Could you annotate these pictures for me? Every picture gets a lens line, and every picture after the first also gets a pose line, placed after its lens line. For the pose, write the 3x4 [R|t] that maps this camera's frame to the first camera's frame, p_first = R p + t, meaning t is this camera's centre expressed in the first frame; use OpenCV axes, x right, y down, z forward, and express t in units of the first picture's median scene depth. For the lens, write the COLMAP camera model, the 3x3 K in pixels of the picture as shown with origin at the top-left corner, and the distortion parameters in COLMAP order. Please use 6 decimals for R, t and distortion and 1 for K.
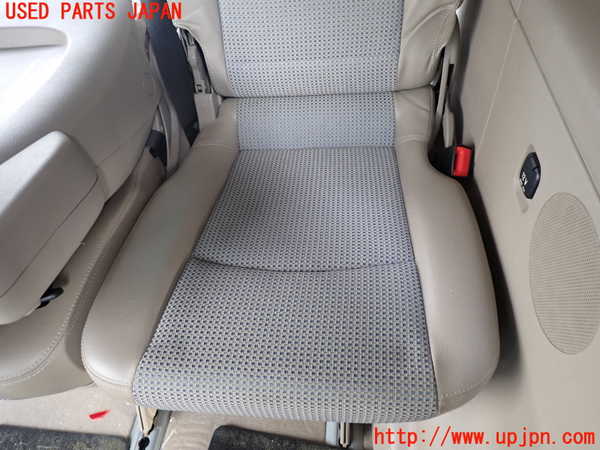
lens RADIAL K [[455.5, 0, 300.0], [0, 455.5, 225.0], [0, 0, 1]] dist [-0.004628, -0.005338]
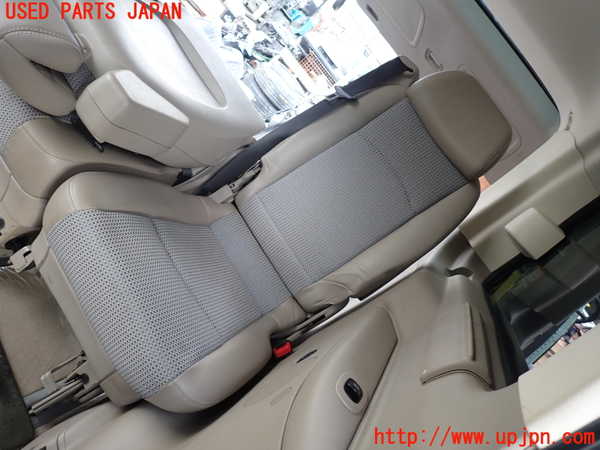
lens RADIAL K [[455.5, 0, 300.0], [0, 455.5, 225.0], [0, 0, 1]] dist [-0.004628, -0.005338]
pose [[0.489119, 0.871622, -0.032208, 0.061596], [-0.758640, 0.406916, -0.508807, 0.392539], [-0.430381, 0.273301, 0.860278, -0.422929]]
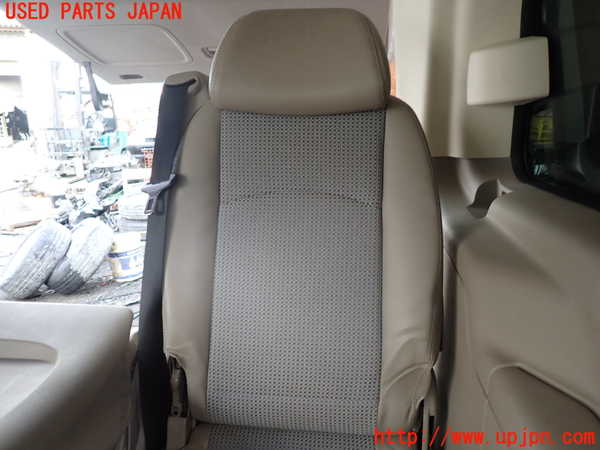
lens RADIAL K [[455.5, 0, 298.4], [0, 455.5, 212.9], [0, 0, 1]] dist [-0.007756, -0.003870]
pose [[0.995138, 0.097725, -0.012290, 0.011993], [-0.086354, 0.805637, -0.586082, -0.101145], [-0.047374, 0.584294, 0.810158, -0.047418]]
